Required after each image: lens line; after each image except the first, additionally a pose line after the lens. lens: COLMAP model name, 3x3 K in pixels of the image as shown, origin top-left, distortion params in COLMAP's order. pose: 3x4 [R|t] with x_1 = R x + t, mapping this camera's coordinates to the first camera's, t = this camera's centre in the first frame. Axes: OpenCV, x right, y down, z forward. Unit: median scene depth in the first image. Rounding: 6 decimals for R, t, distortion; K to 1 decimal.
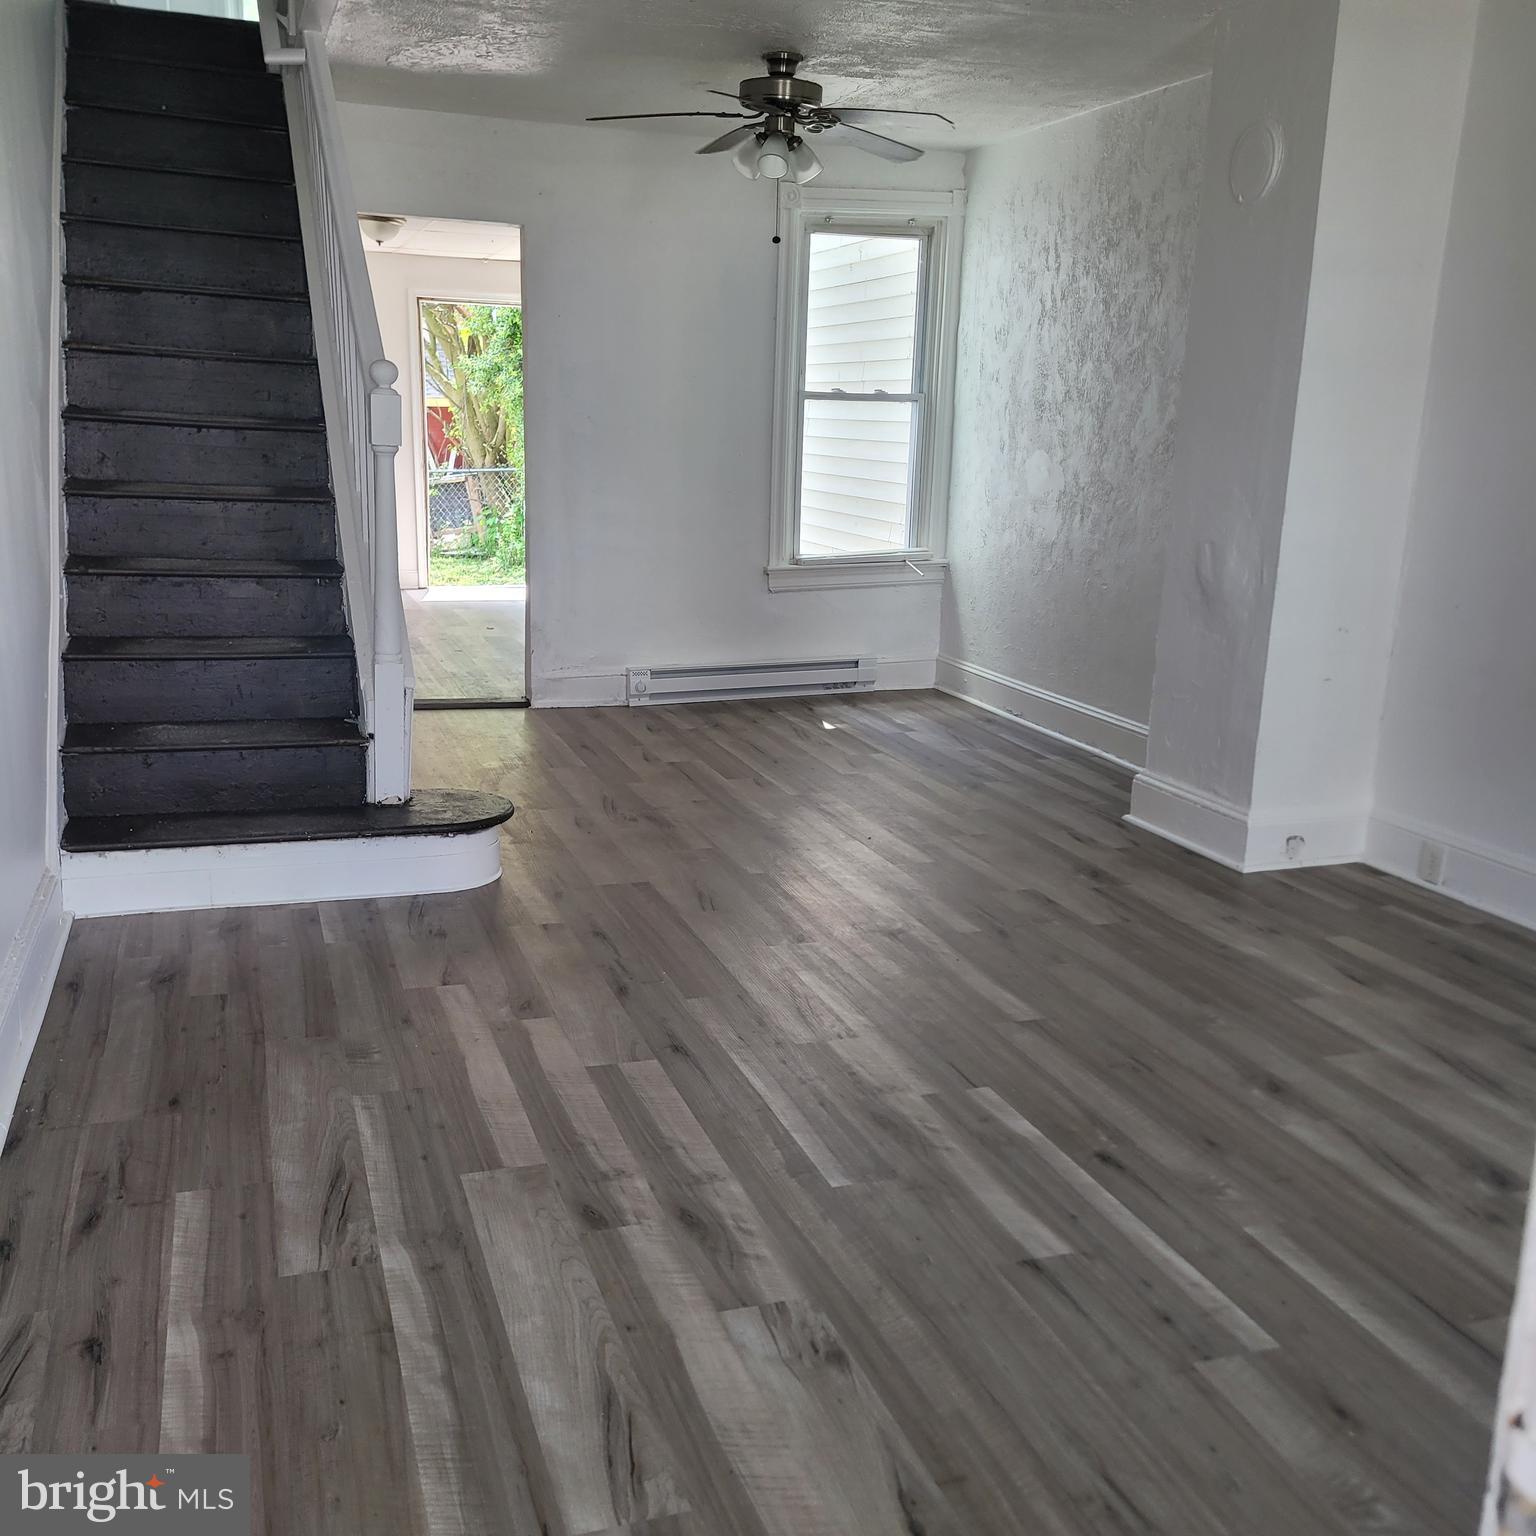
lens RADIAL K [[1540.1, 0, 769.5], [0, 1540.1, 807.2], [0, 0, 1]] dist [0.019377, 0.014106]
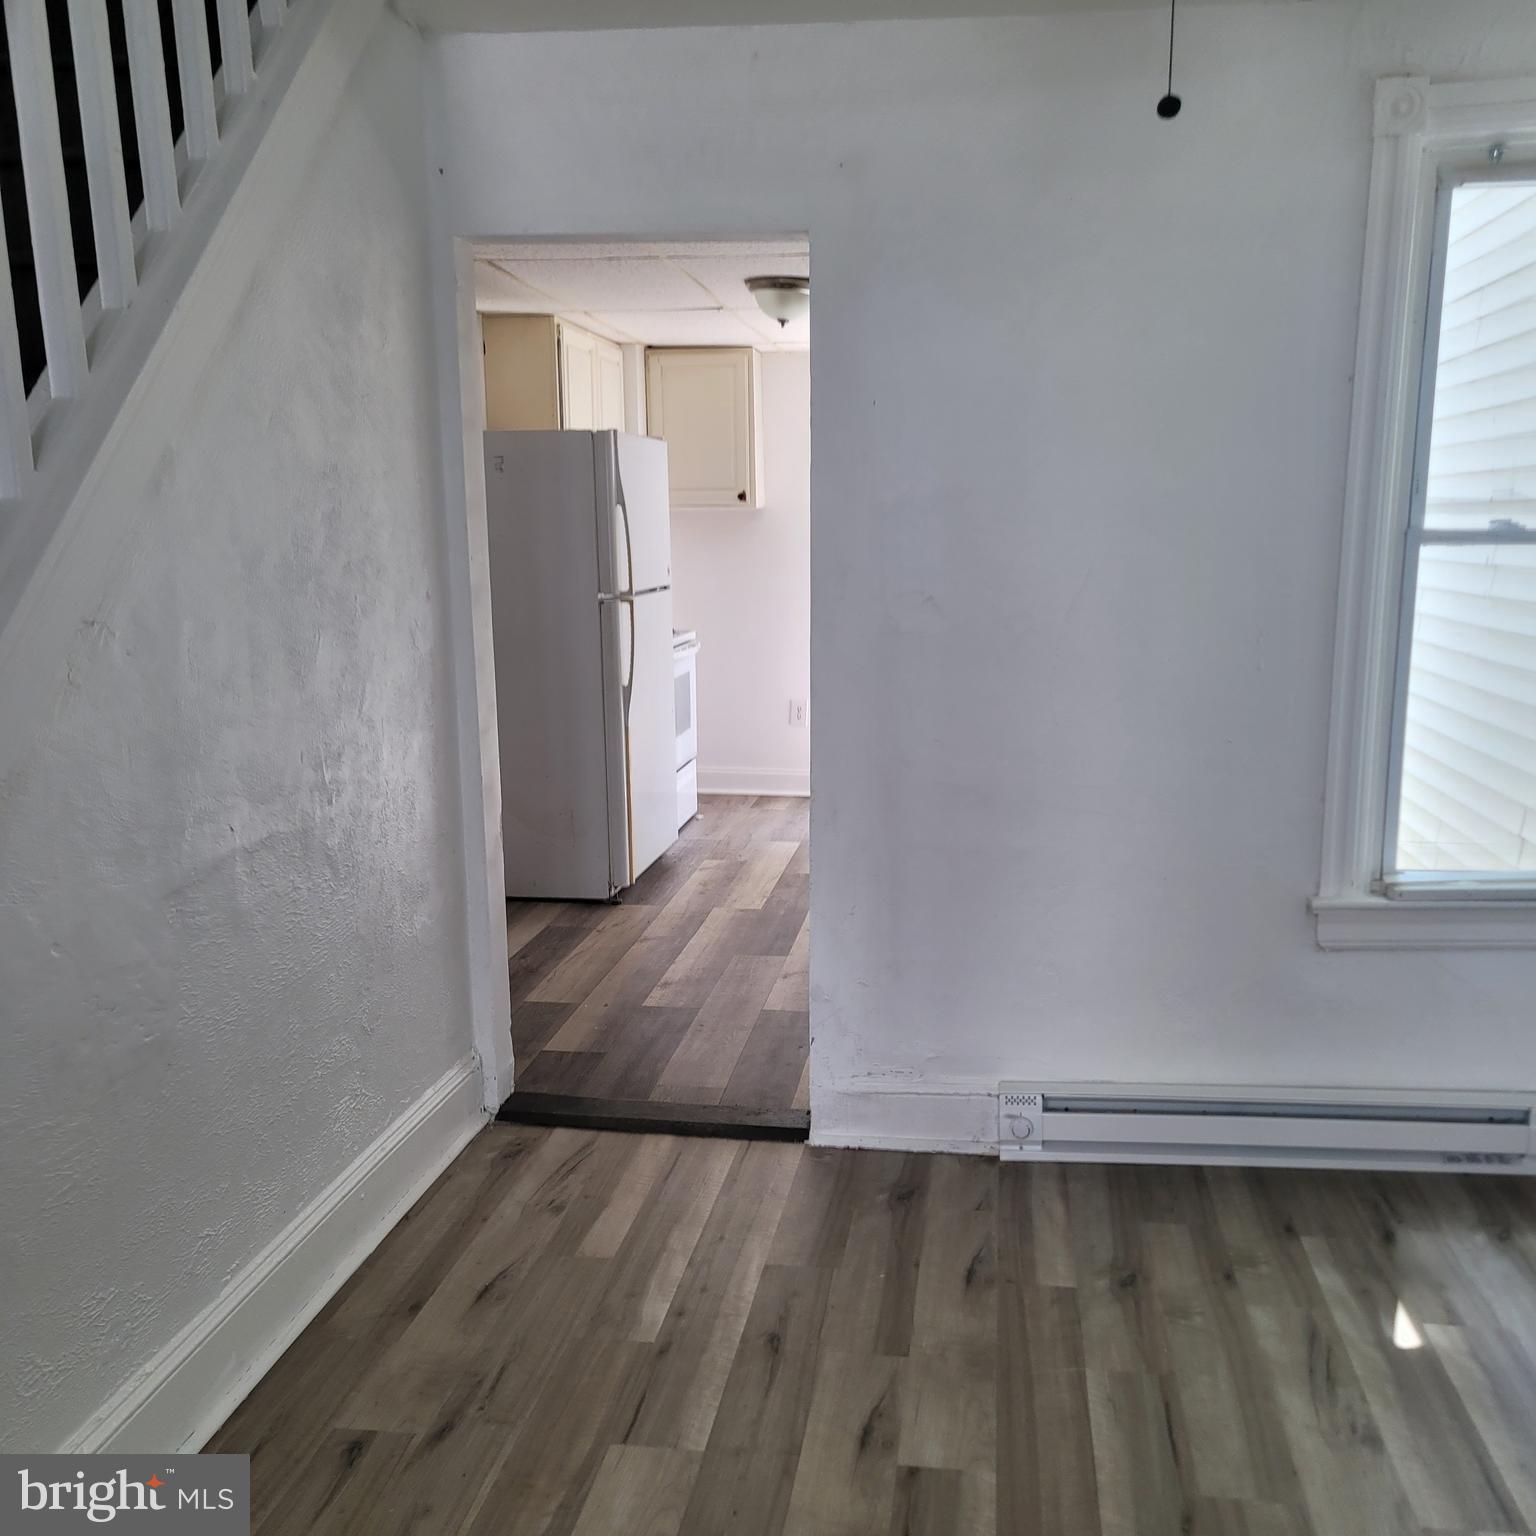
lens RADIAL K [[1540.1, 0, 769.5], [0, 1540.1, 807.2], [0, 0, 1]] dist [0.019377, 0.014106]
pose [[0.876267, 0.051527, -0.479063, 0.078030], [-0.086046, 0.995017, -0.050367, -0.147610], [0.474081, 0.085356, 0.876334, 0.512503]]
